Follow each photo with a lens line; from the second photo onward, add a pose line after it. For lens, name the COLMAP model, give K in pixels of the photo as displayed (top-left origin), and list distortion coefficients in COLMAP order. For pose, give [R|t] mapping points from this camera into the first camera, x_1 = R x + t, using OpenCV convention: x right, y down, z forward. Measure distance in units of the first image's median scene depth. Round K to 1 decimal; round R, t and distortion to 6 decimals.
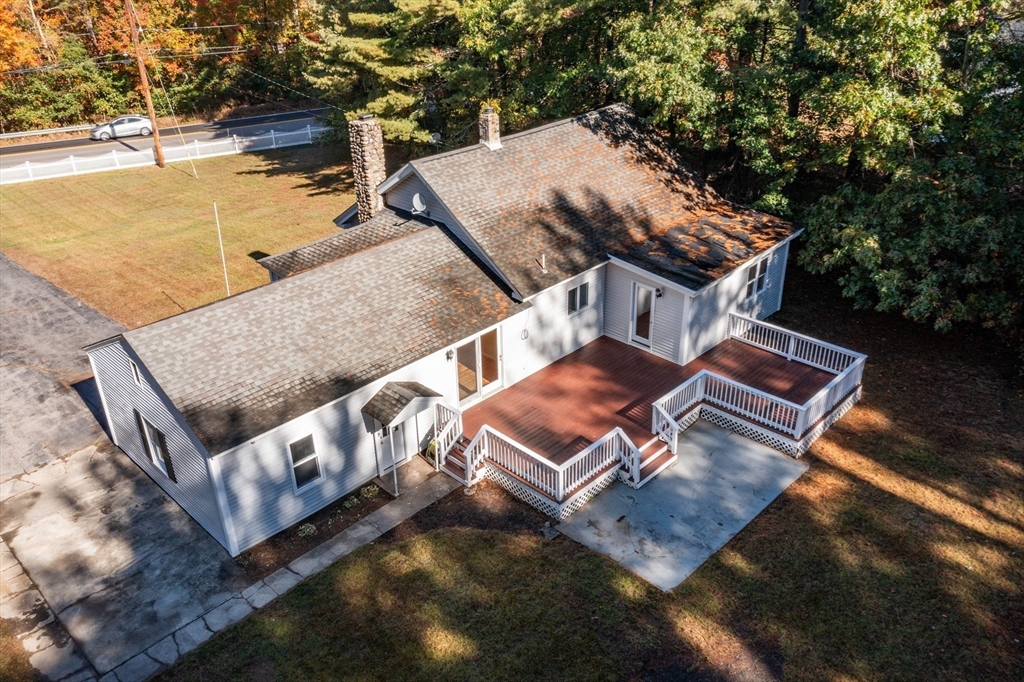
lens RADIAL K [[793.7, 0, 511.1], [0, 793.7, 336.2], [0, 0, 1]] dist [0.002713, 0.001244]
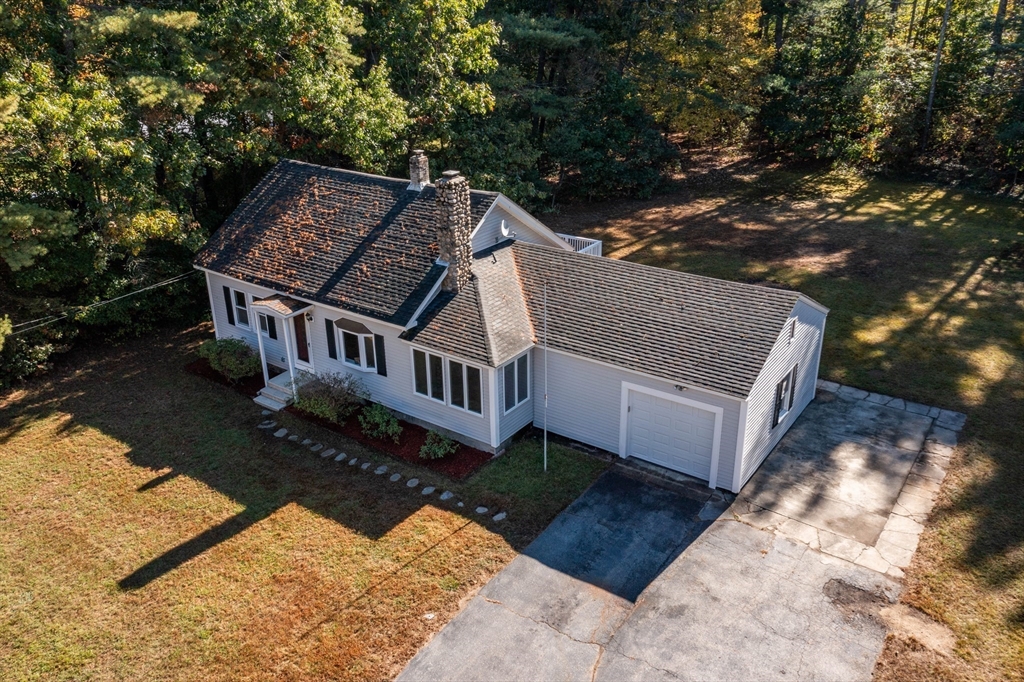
lens RADIAL K [[793.7, 0, 510.1], [0, 793.7, 334.1], [0, 0, 1]] dist [0.002713, 0.001244]
pose [[-0.136062, -0.375124, 0.916935, -1.142758], [0.477935, 0.785865, 0.392422, -0.468486], [-0.867793, 0.491629, 0.072359, 0.973911]]
